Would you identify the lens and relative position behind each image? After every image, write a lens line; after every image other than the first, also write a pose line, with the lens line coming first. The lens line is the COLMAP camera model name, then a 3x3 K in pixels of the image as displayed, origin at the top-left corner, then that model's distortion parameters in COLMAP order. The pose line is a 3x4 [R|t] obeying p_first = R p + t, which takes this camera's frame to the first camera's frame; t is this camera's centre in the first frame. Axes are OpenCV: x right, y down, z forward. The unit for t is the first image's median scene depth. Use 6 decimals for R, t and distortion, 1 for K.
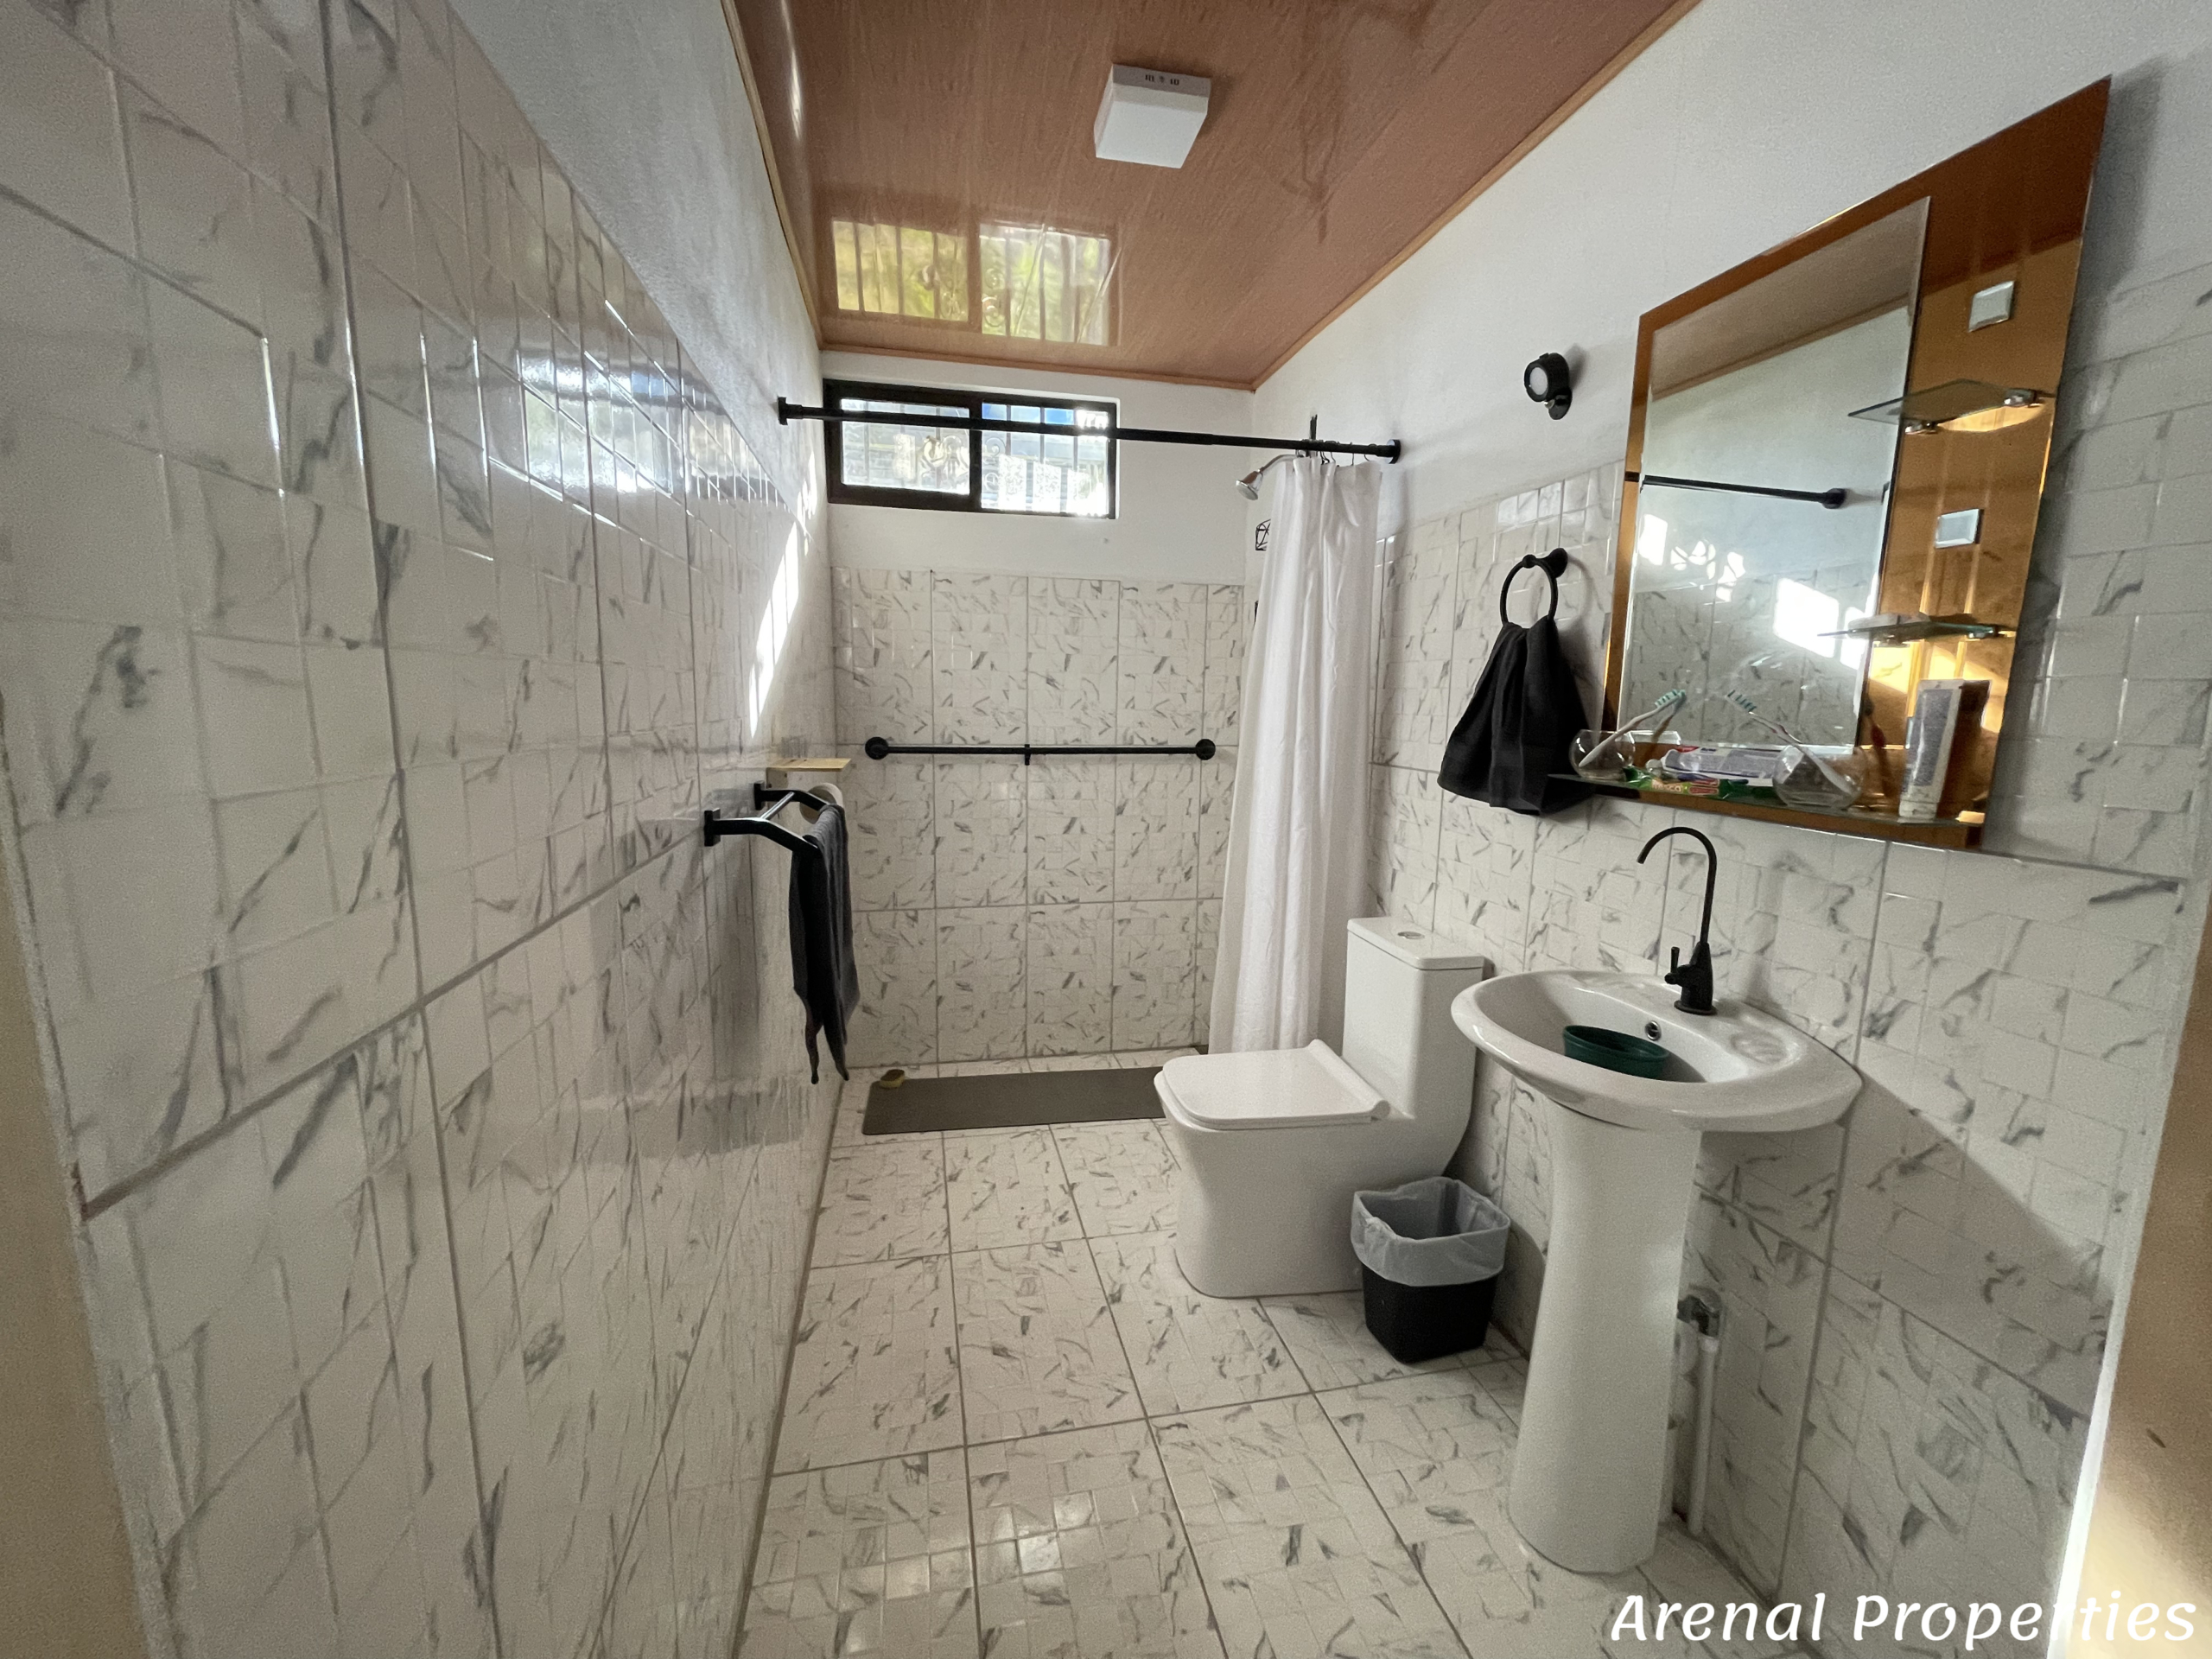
lens RADIAL K [[888.9, 0, 1112.4], [0, 888.9, 835.7], [0, 0, 1]] dist [-0.001959, 0.000029]
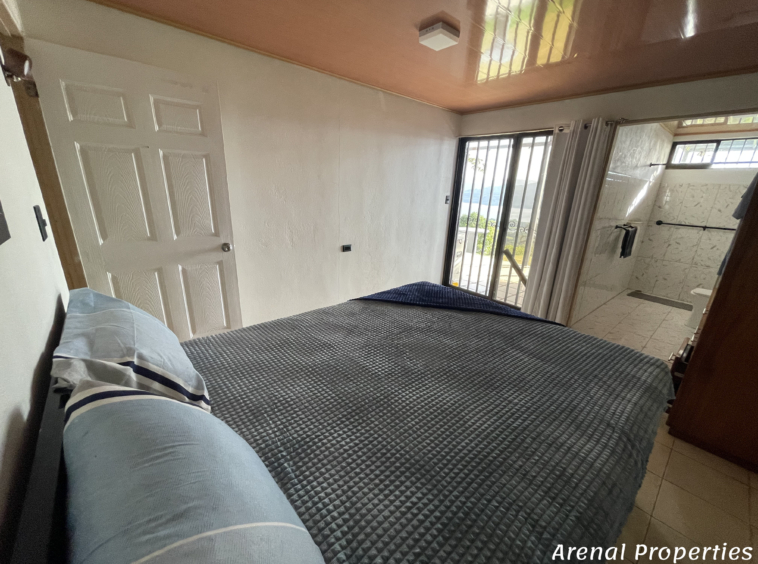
lens RADIAL K [[305.0, 0, 379.0], [0, 305.0, 282.0], [0, 0, 1]] dist [-0.000924, -0.000044]
pose [[0.476197, 0.270714, -0.836630, 0.445759], [-0.167953, 0.961917, 0.215658, 0.100423], [0.863150, 0.037819, 0.503529, -1.031186]]
